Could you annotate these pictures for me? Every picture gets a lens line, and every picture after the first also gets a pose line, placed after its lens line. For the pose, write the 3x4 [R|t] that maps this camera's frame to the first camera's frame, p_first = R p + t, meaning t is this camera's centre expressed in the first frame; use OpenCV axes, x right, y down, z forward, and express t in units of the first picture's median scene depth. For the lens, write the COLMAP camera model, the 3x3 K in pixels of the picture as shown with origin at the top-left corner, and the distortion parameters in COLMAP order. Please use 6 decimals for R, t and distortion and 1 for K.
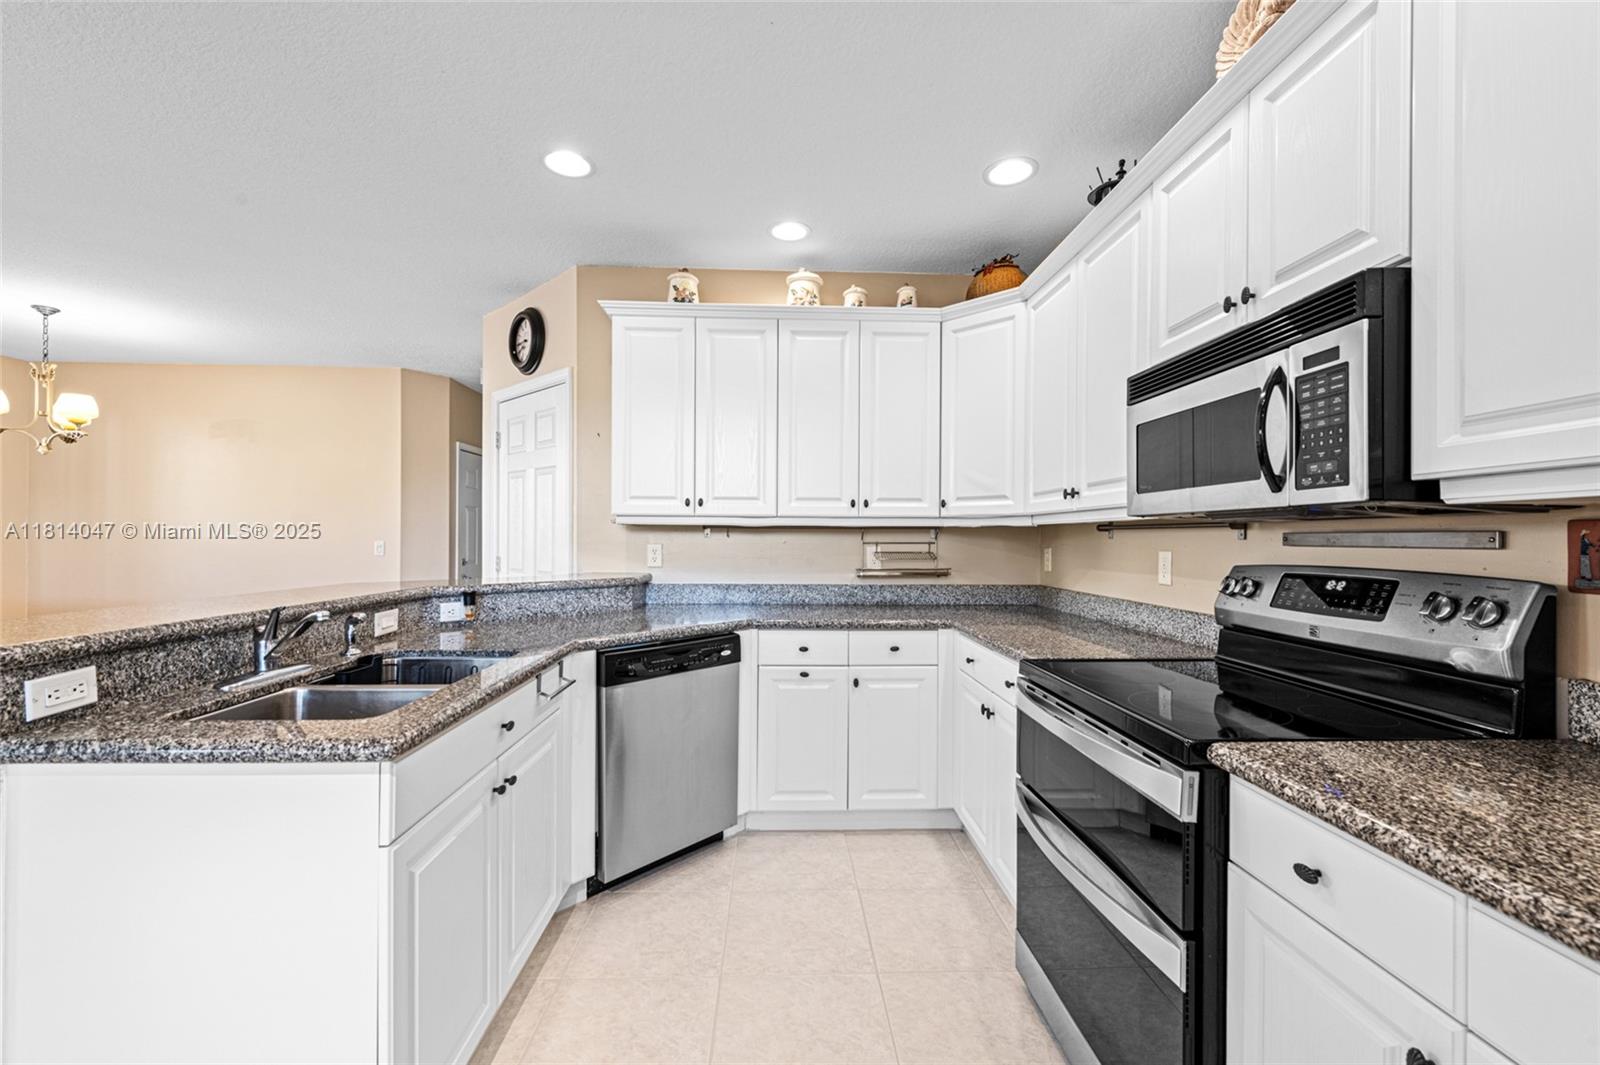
lens RADIAL K [[659.8, 0, 805.7], [0, 659.8, 534.2], [0, 0, 1]] dist [0.002424, -0.000144]
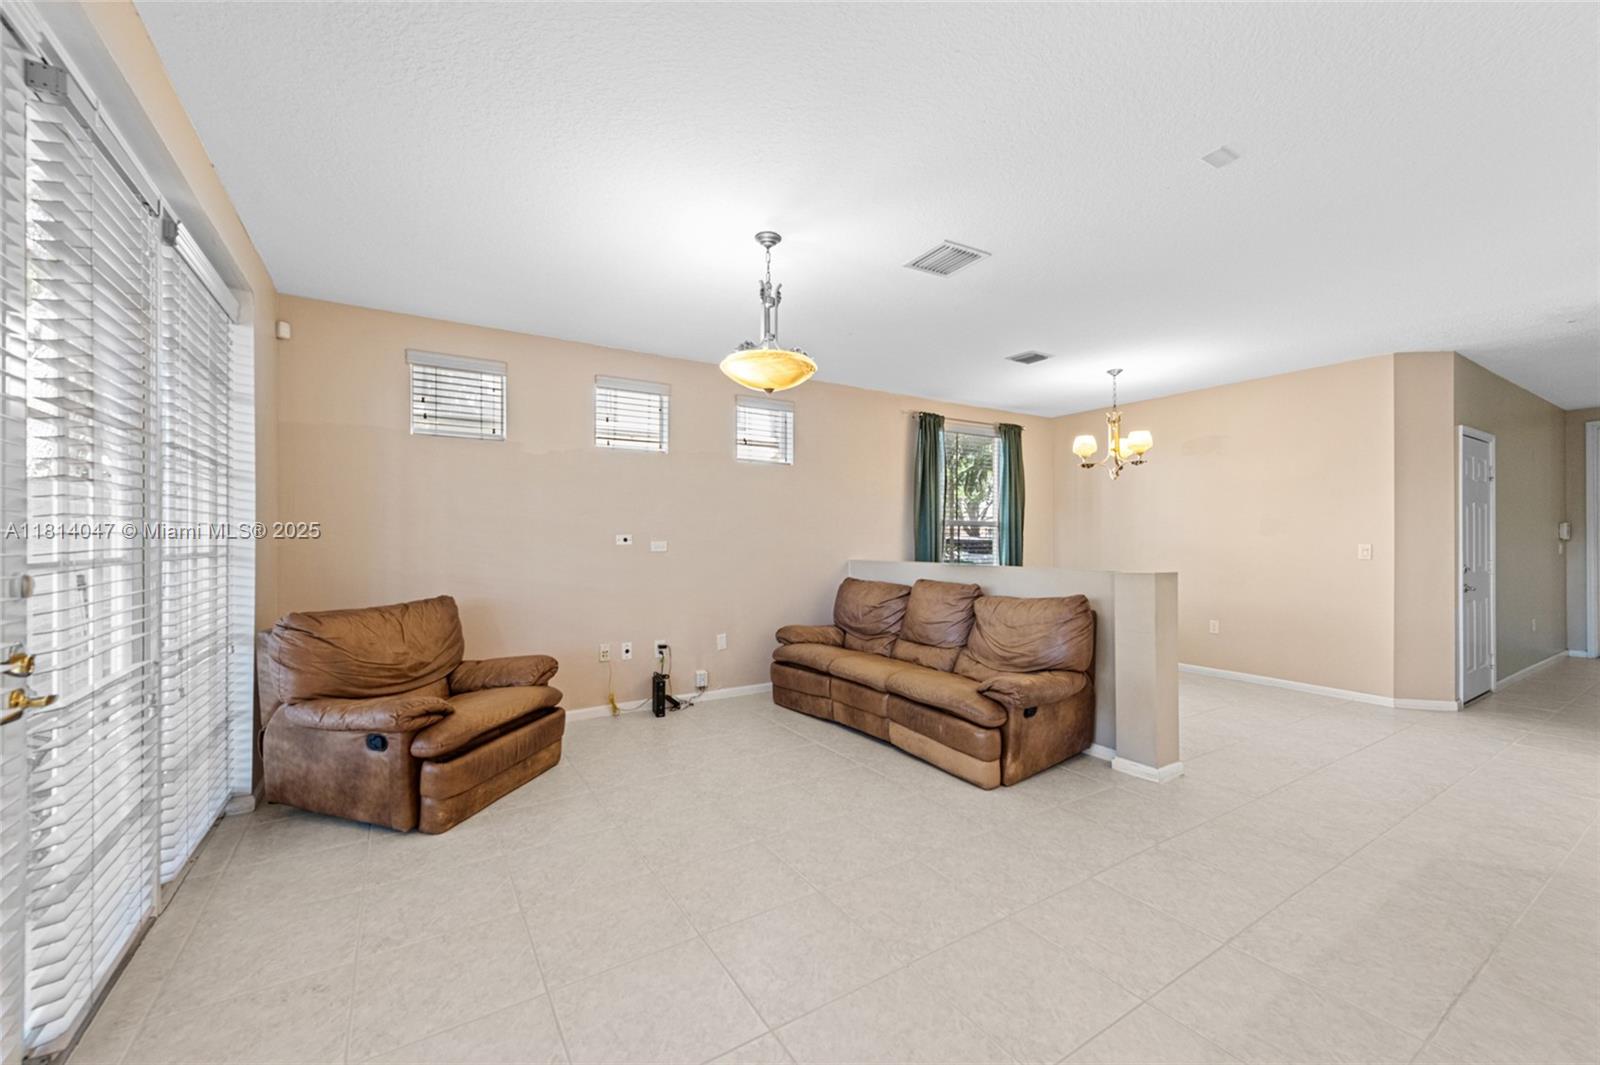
lens RADIAL K [[627.4, 0, 800.0], [0, 627.4, 532.5], [0, 0, 1]] dist [0.001457, -0.000008]
pose [[0.503554, -0.014533, -0.863842, -0.672337], [0.010232, 0.999889, -0.010857, -0.009926], [0.863903, -0.003372, 0.503647, -0.361564]]
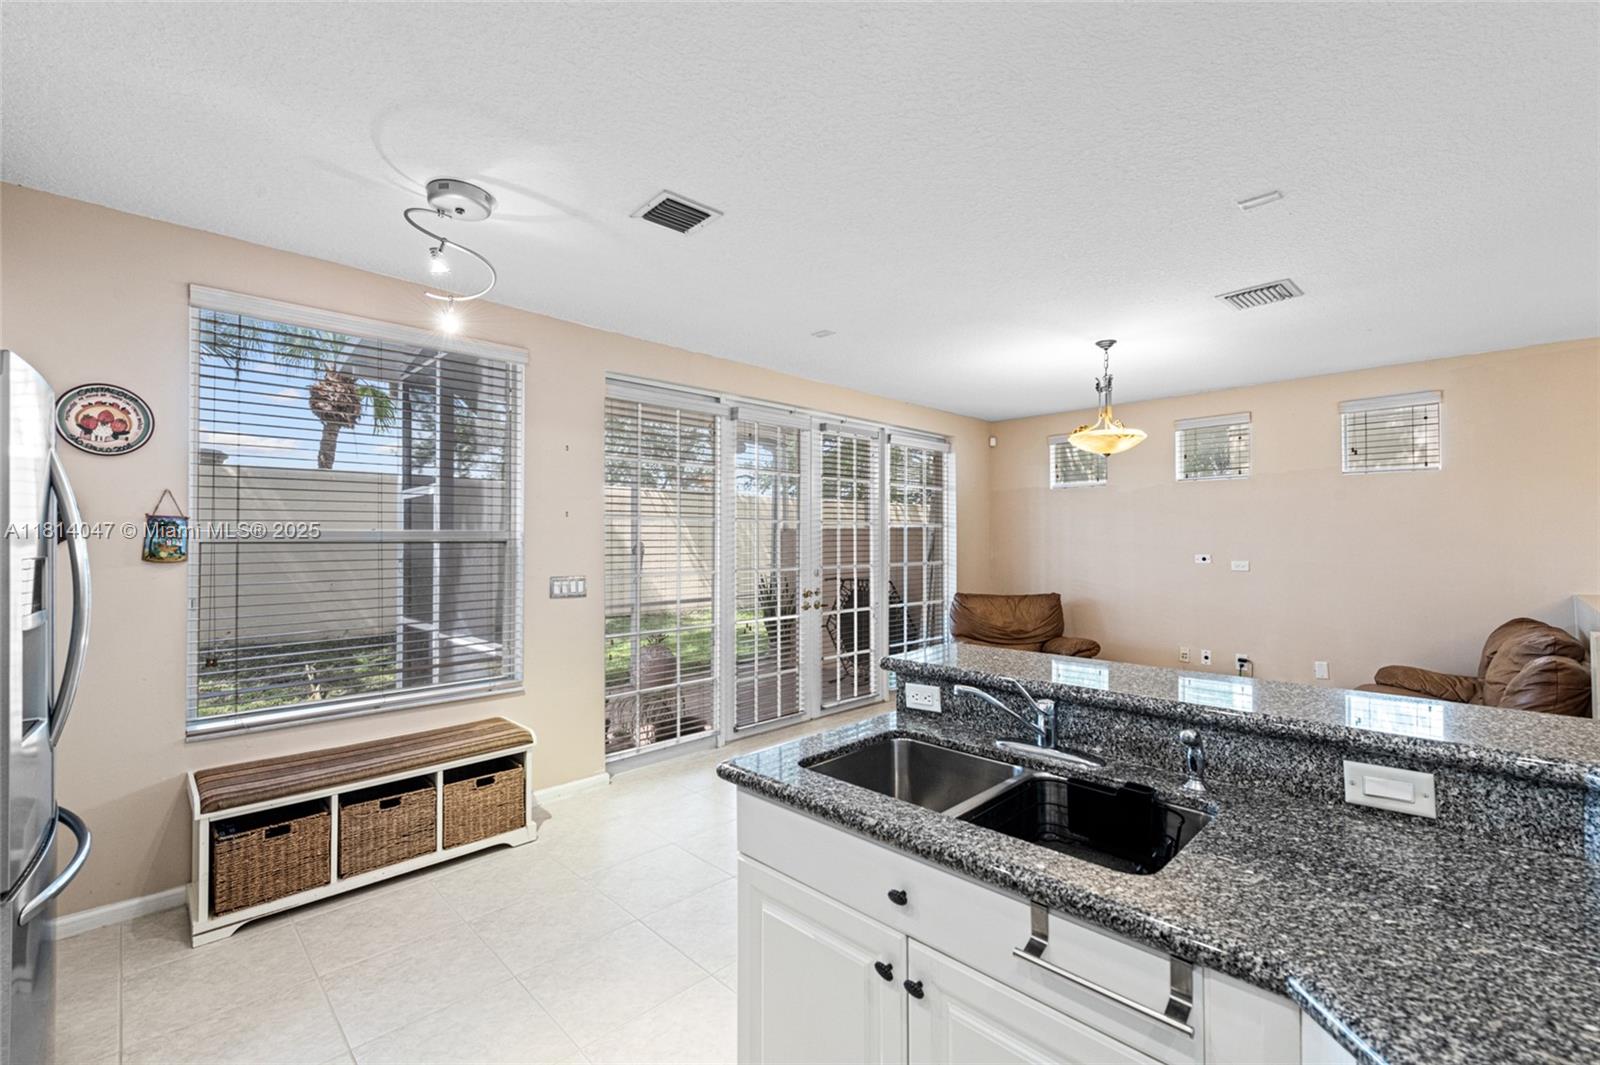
lens RADIAL K [[684.6, 0, 800.2], [0, 684.6, 538.9], [0, 0, 1]] dist [0.010150, -0.000189]
pose [[-0.744138, -0.007052, -0.667989, 0.086064], [0.002030, 0.999916, -0.012818, -0.059299], [0.668023, -0.010894, -0.744061, 1.069404]]
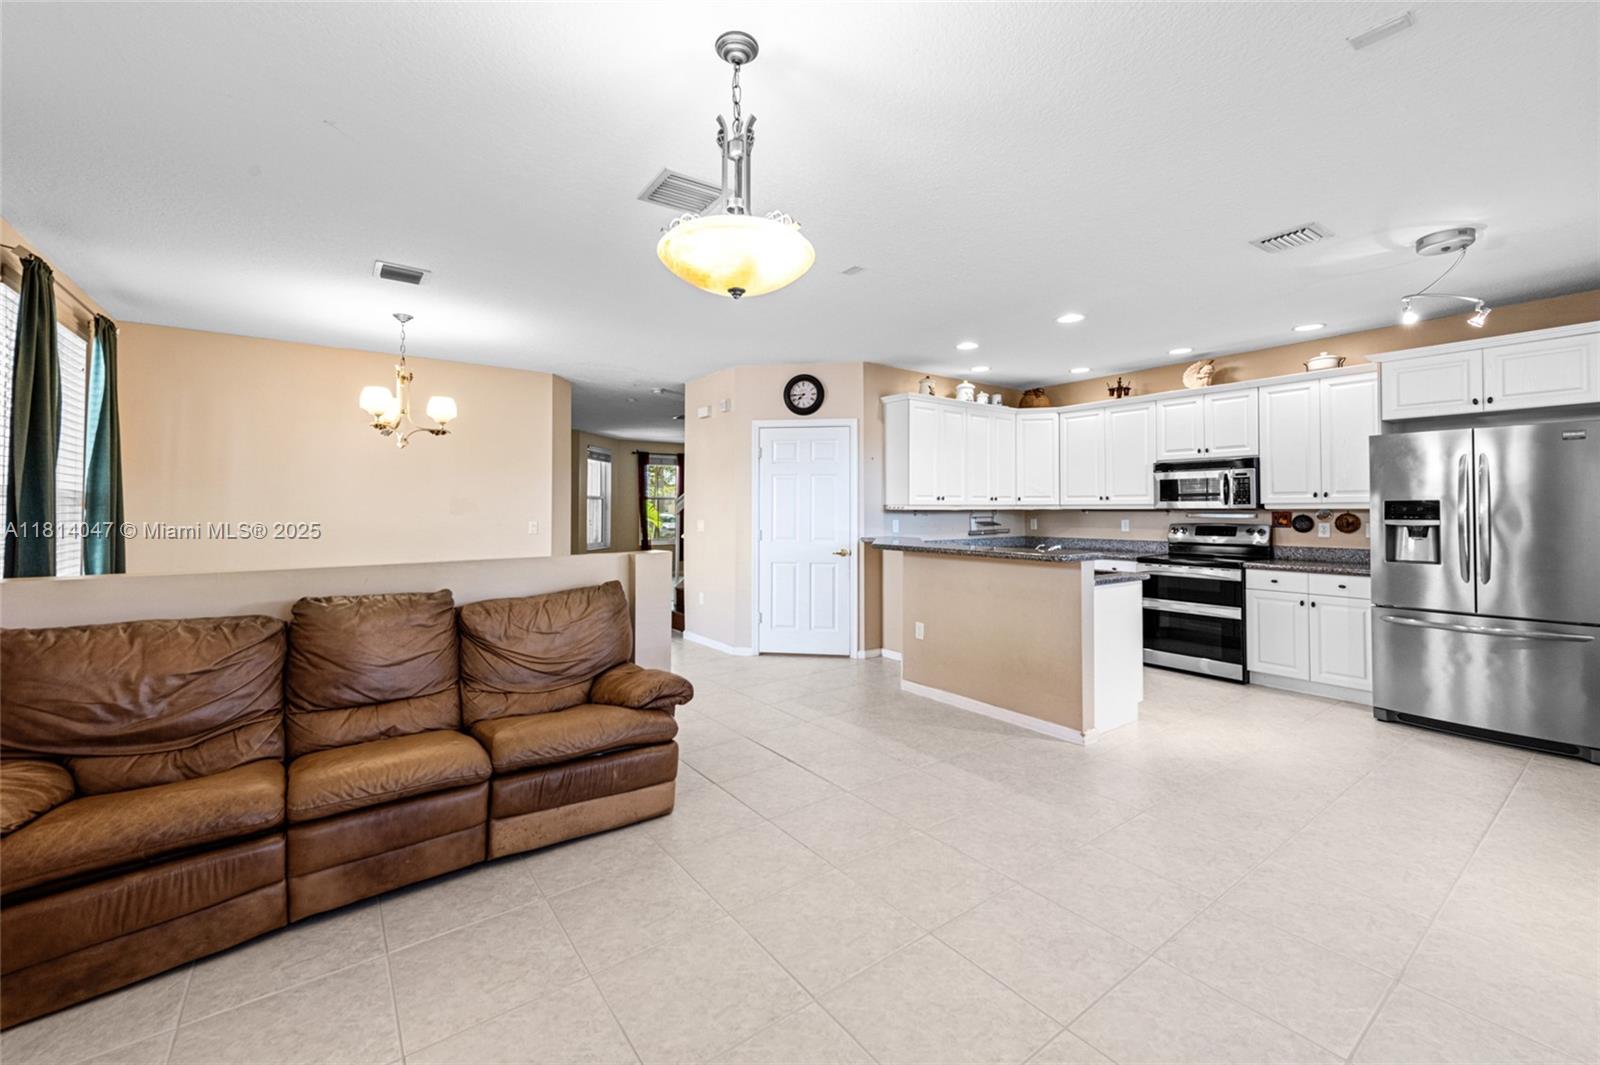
lens RADIAL K [[641.6, 0, 798.7], [0, 641.6, 501.4], [0, 0, 1]] dist [0.012774, 0.000005]
pose [[0.828490, -0.000959, 0.560002, -2.190118], [0.003078, 0.999991, -0.002840, -0.048091], [-0.559995, 0.004076, 0.828486, -0.480425]]
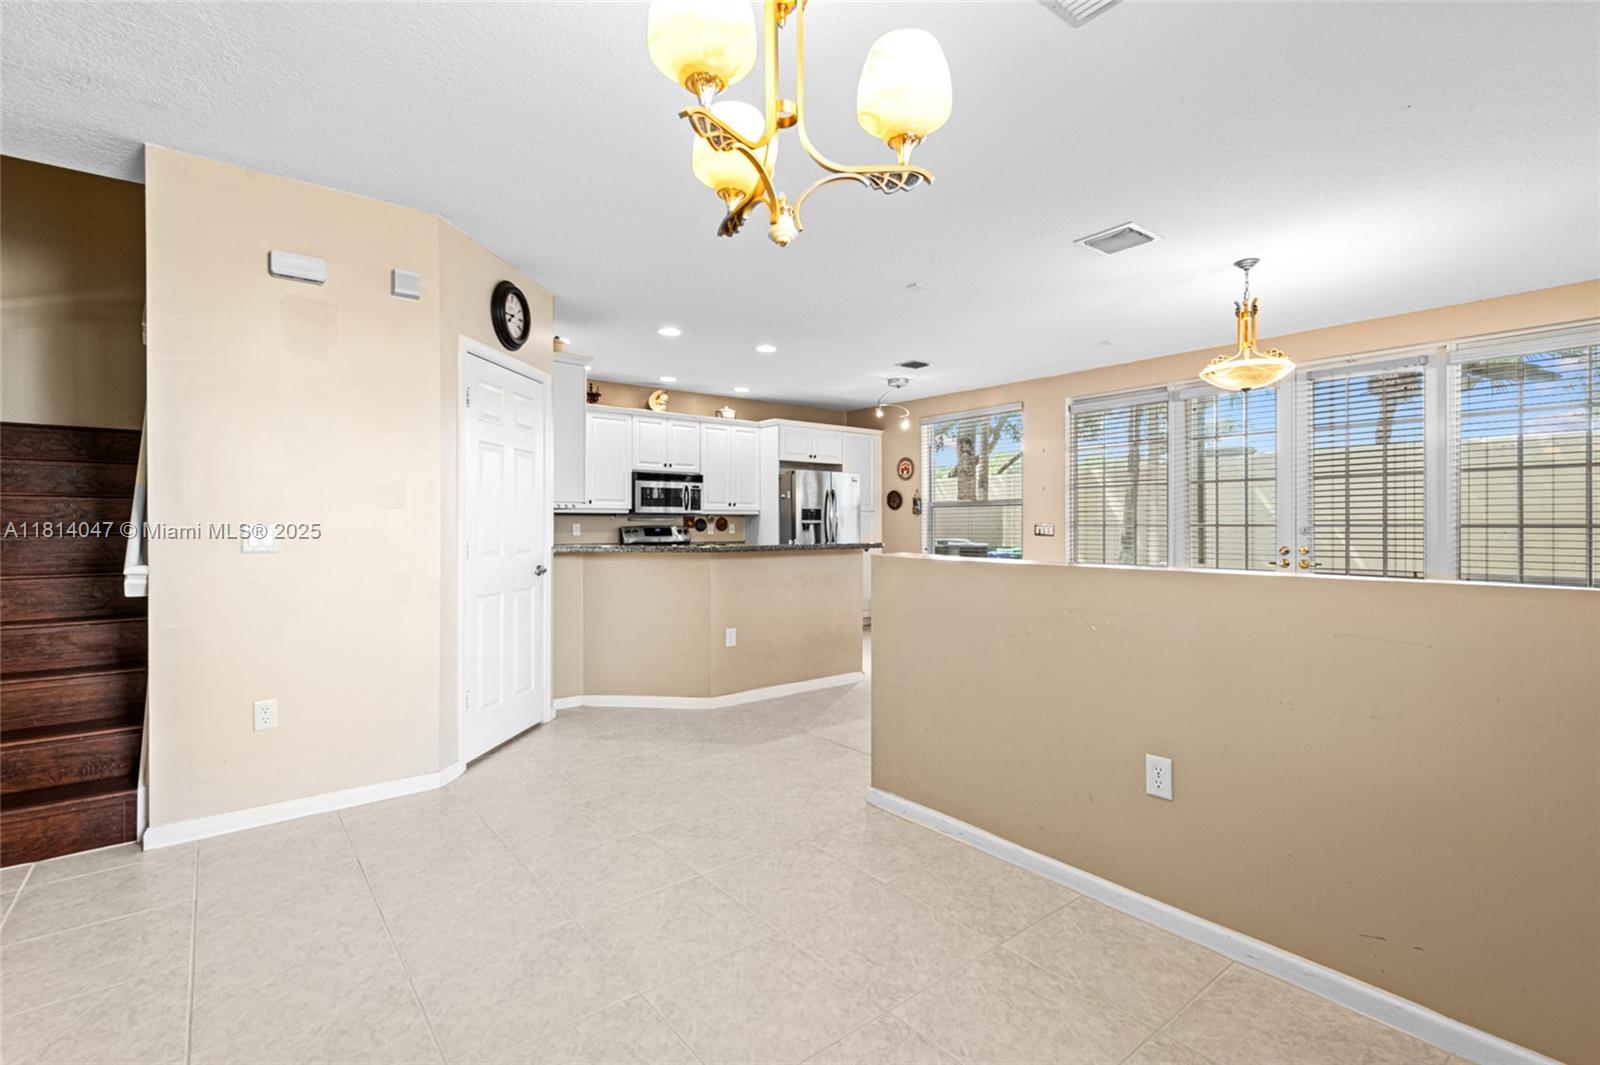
lens RADIAL K [[726.5, 0, 802.7], [0, 726.5, 527.9], [0, 0, 1]] dist [0.000796, -0.000013]
pose [[-0.592437, -0.008976, 0.805567, -2.597608], [-0.007928, 0.999954, 0.005312, 0.021978], [-0.805578, -0.003240, -0.592481, 2.159128]]
